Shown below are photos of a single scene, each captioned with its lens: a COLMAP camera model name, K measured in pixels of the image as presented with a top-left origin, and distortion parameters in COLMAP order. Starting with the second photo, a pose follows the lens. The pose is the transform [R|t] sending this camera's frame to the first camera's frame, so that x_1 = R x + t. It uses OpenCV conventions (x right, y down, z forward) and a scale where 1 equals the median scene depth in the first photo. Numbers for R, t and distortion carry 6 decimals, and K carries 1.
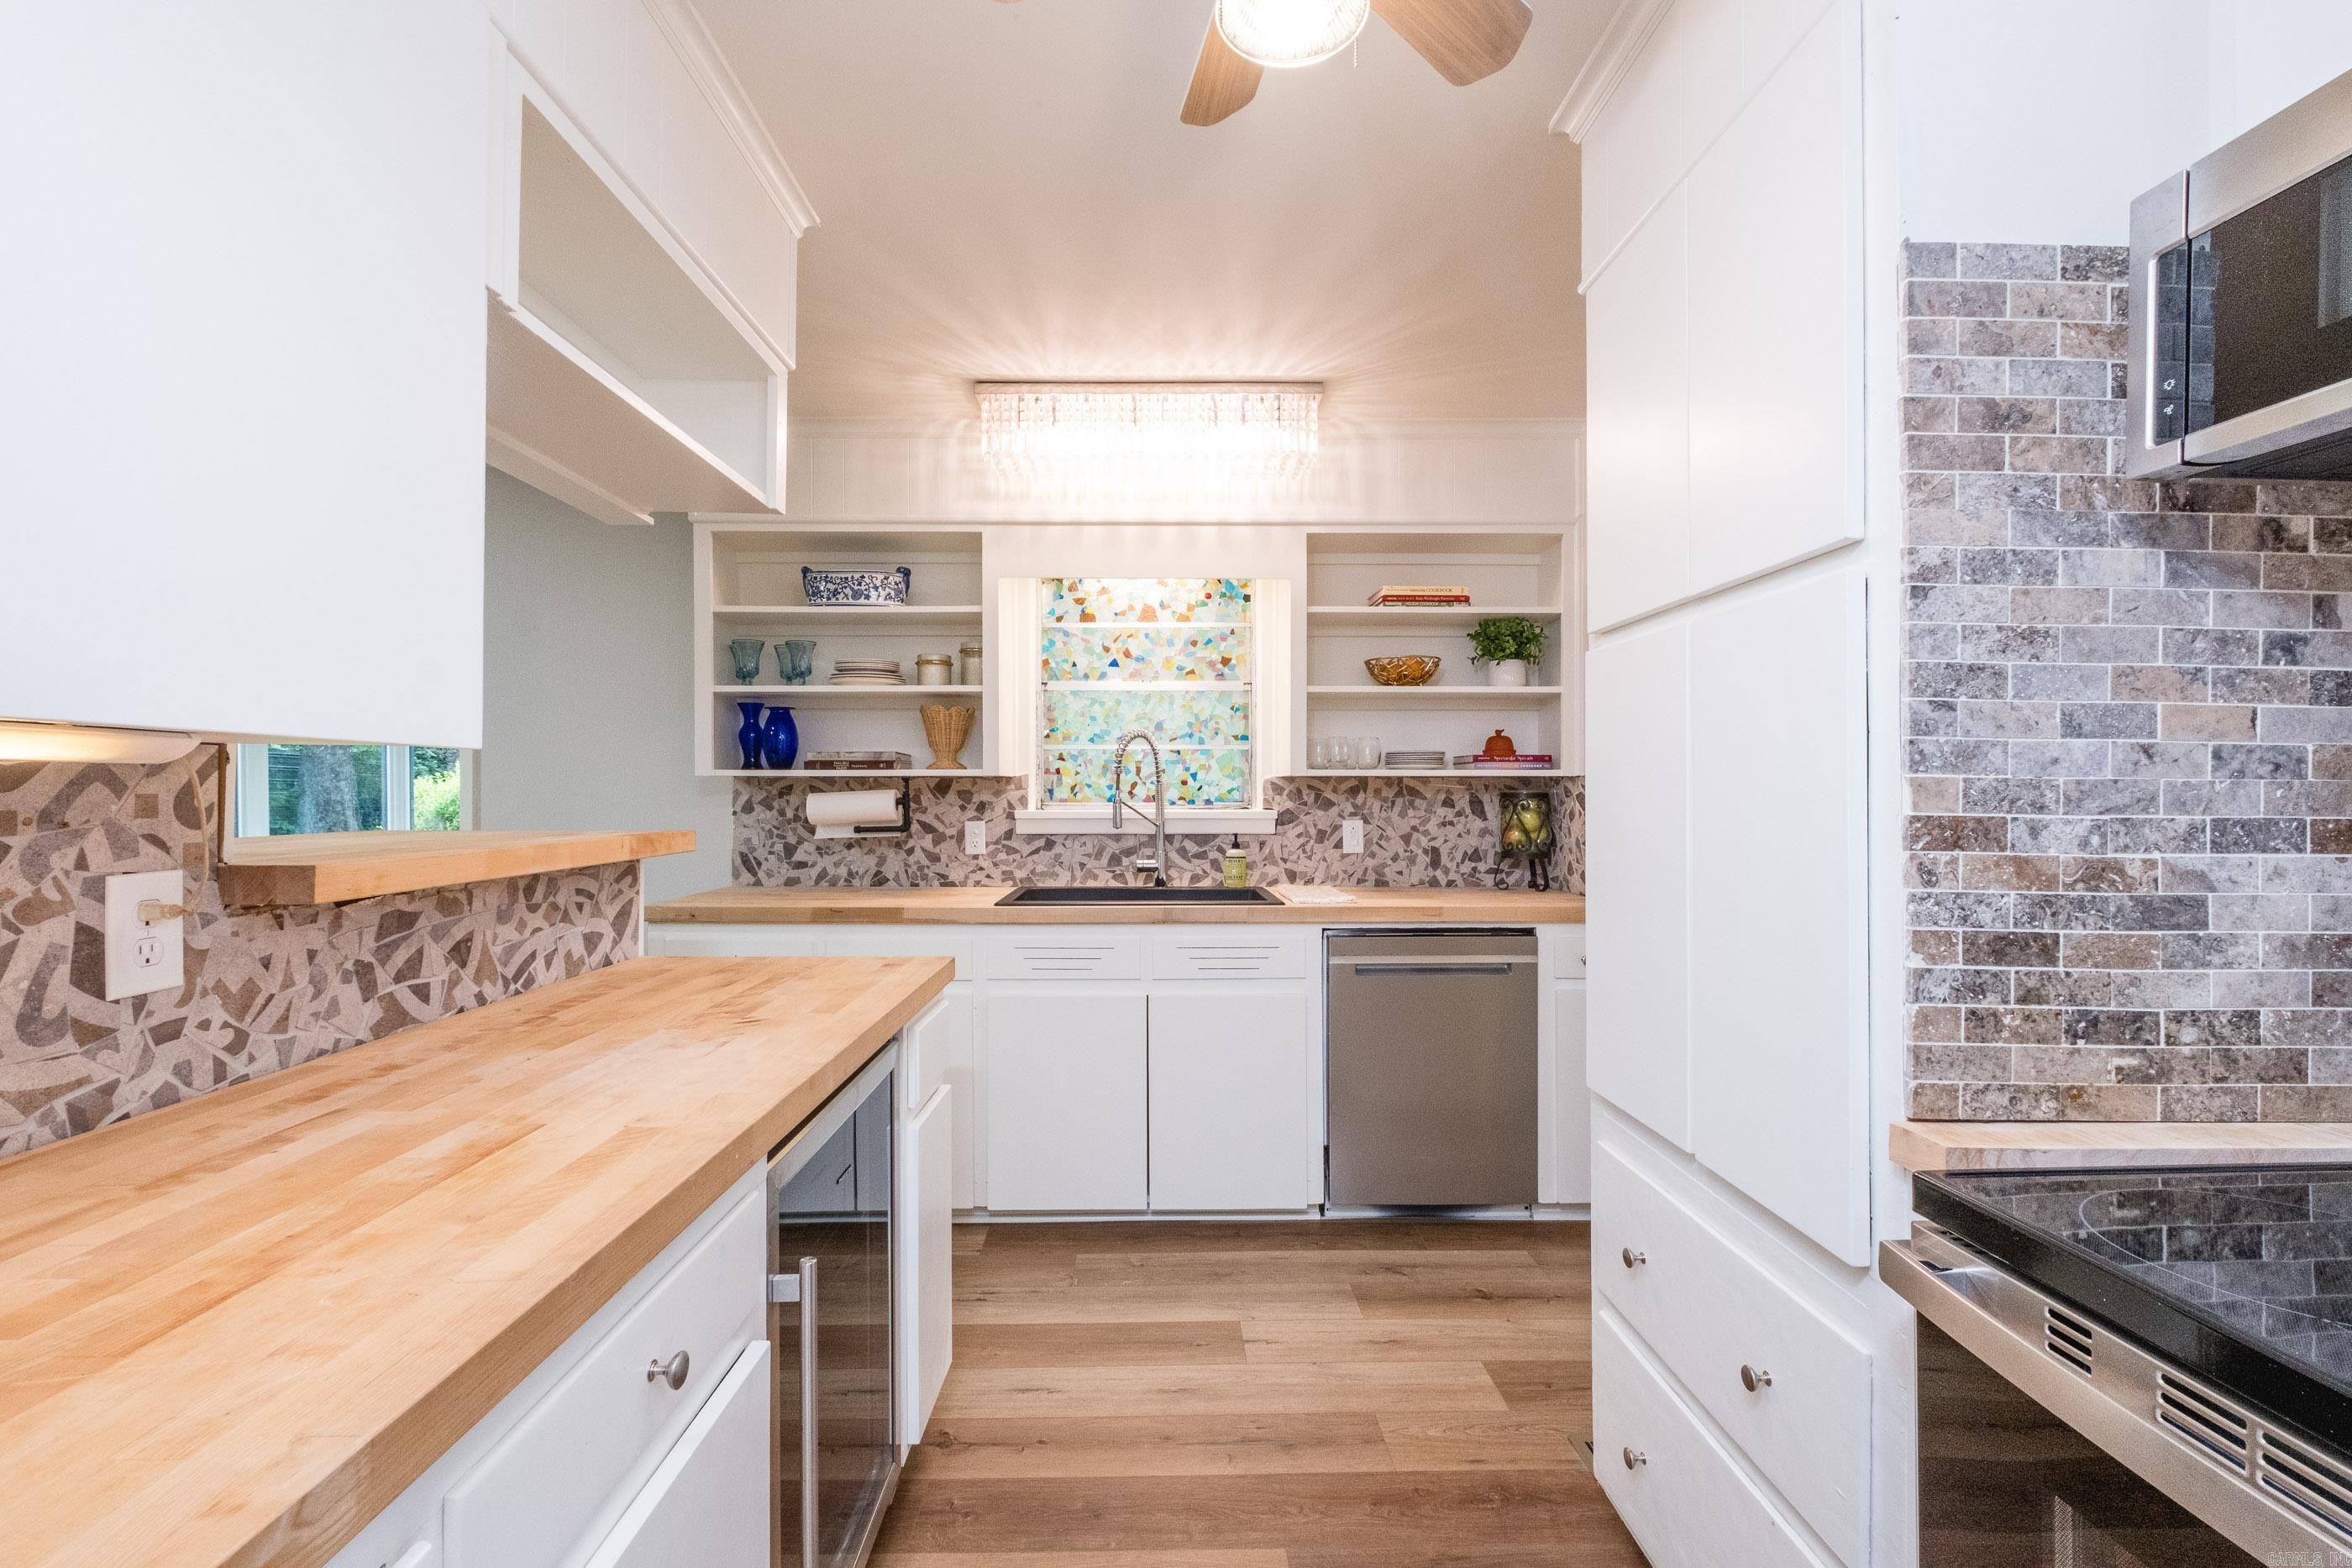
lens RADIAL K [[1080.2, 0, 1176.0], [0, 1080.2, 784.0], [0, 0, 1]] dist [0.004892, -0.008009]
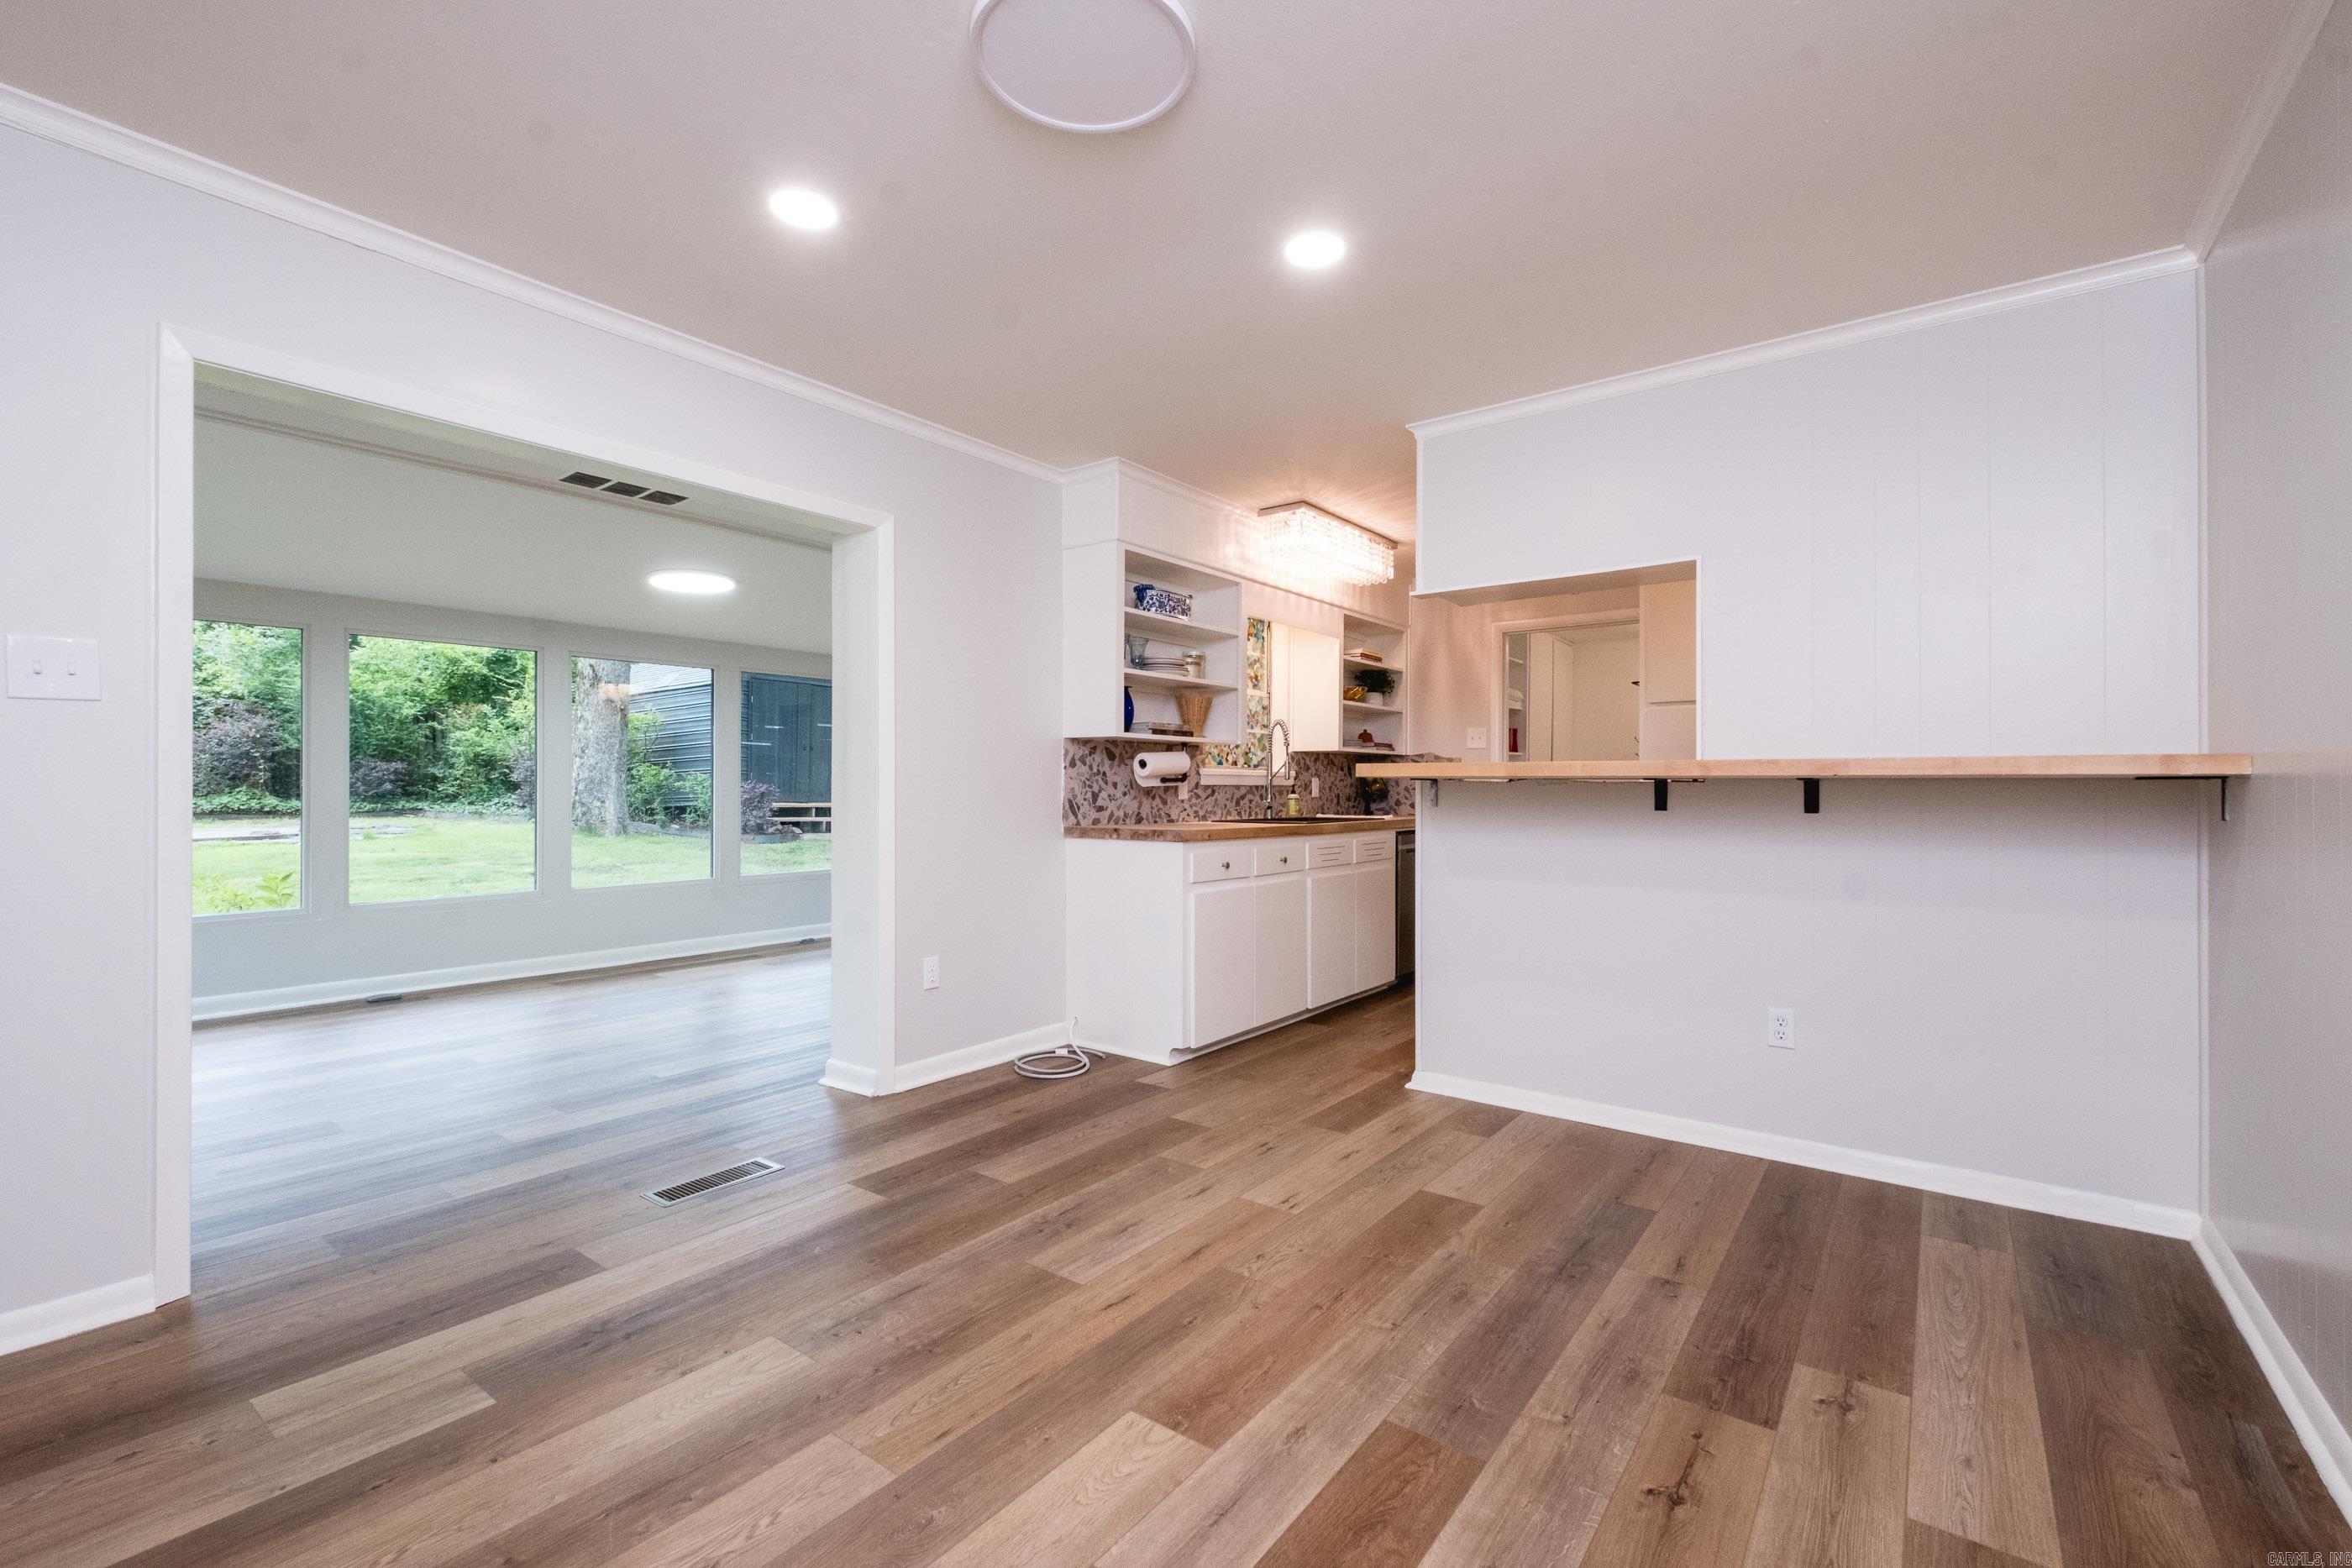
lens RADIAL K [[1080.2, 0, 1176.0], [0, 1080.2, 784.0], [0, 0, 1]] dist [0.004892, -0.008009]
pose [[0.590265, 0.005757, 0.807189, -1.587778], [-0.005979, 0.999978, -0.002760, 0.057782], [-0.807187, -0.003197, 0.590287, 0.195475]]
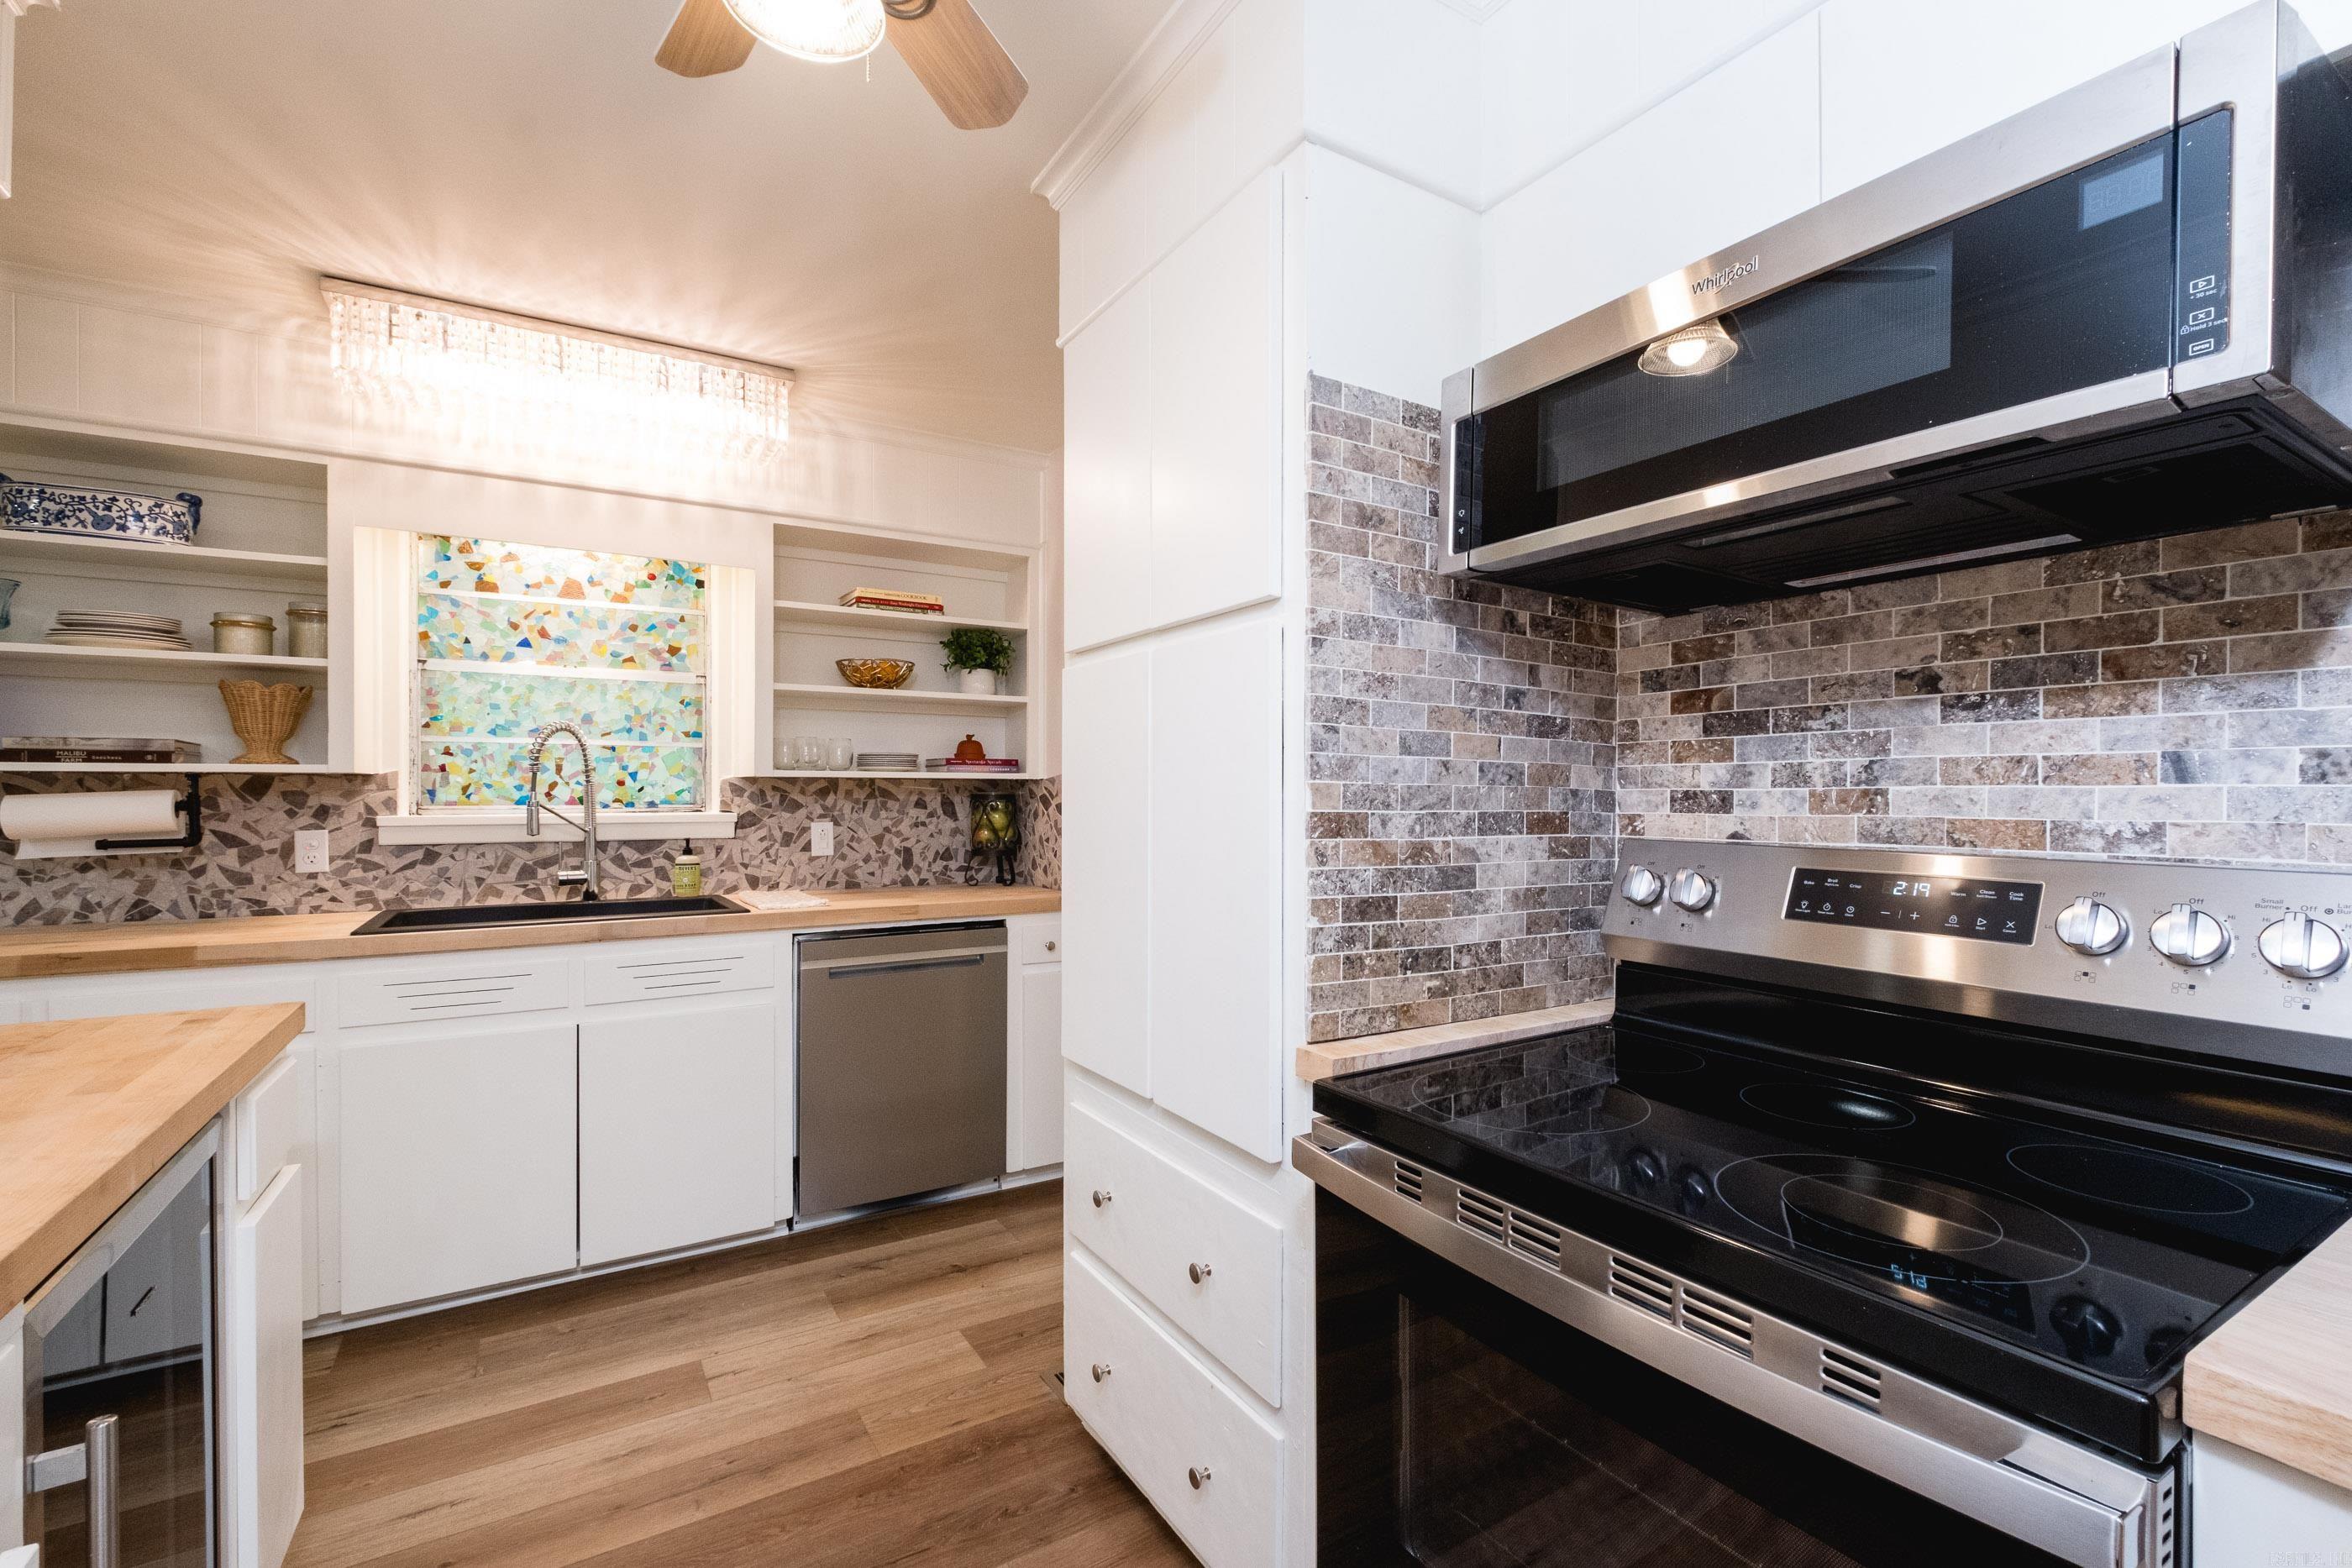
lens RADIAL K [[1041.0, 0, 1255.0], [0, 1041.0, 794.8], [0, 0, 1]] dist [0.001007, -0.005758]
pose [[0.840790, -0.000139, 0.541361, -0.020820], [-0.004564, 0.999963, 0.007346, -0.000241], [-0.541342, -0.008647, 0.840758, -0.009019]]
